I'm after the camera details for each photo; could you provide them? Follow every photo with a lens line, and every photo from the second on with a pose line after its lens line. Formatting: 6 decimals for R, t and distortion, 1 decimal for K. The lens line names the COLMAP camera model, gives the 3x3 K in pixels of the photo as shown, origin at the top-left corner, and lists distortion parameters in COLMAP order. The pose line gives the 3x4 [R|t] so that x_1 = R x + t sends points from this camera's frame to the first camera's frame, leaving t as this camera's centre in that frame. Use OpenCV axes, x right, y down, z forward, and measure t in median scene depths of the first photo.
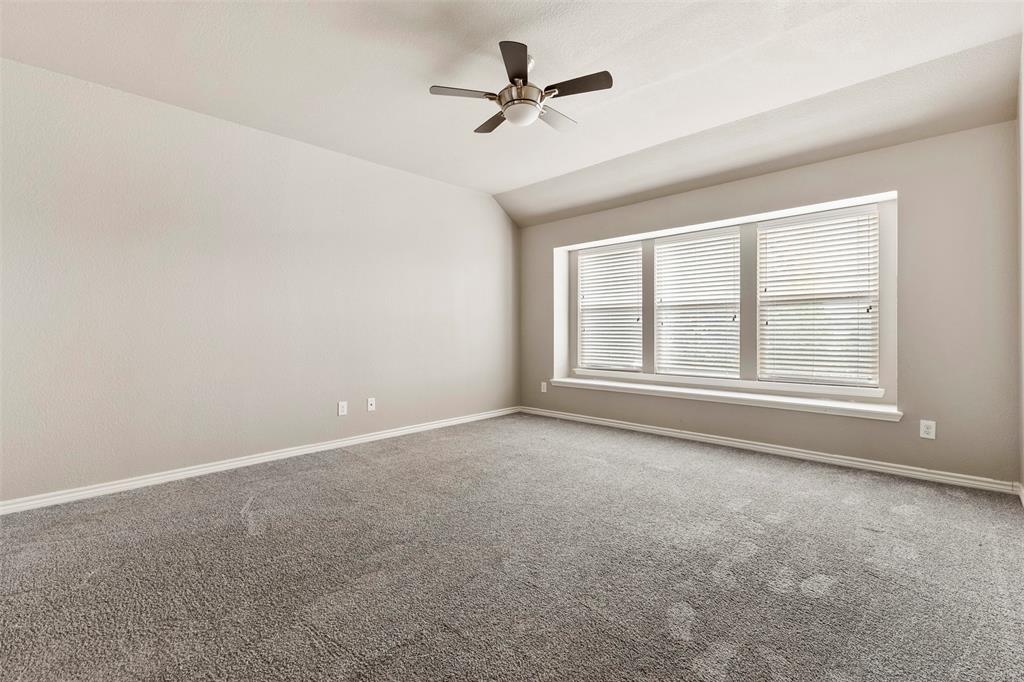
lens RADIAL K [[453.2, 0, 507.6], [0, 453.2, 336.6], [0, 0, 1]] dist [0.003507, -0.001981]
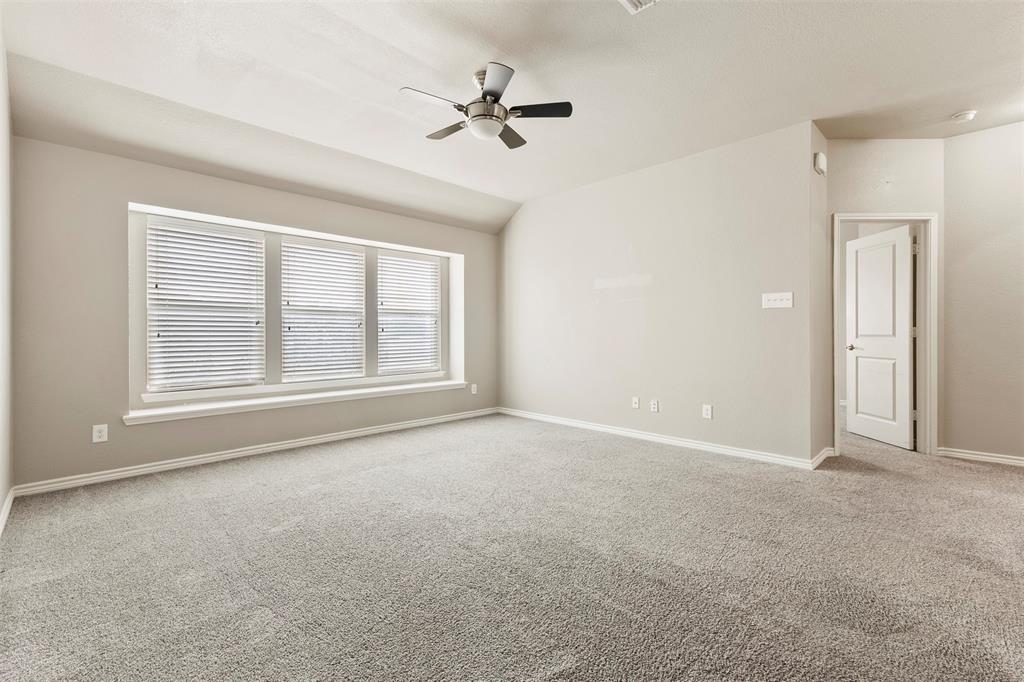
lens RADIAL K [[453.2, 0, 505.7], [0, 453.2, 337.8], [0, 0, 1]] dist [0.003507, -0.001981]
pose [[-0.000836, -0.004737, 0.999988, -0.571352], [0.015453, 0.999869, 0.004749, -0.006872], [-0.999880, 0.015456, -0.000762, 0.540863]]
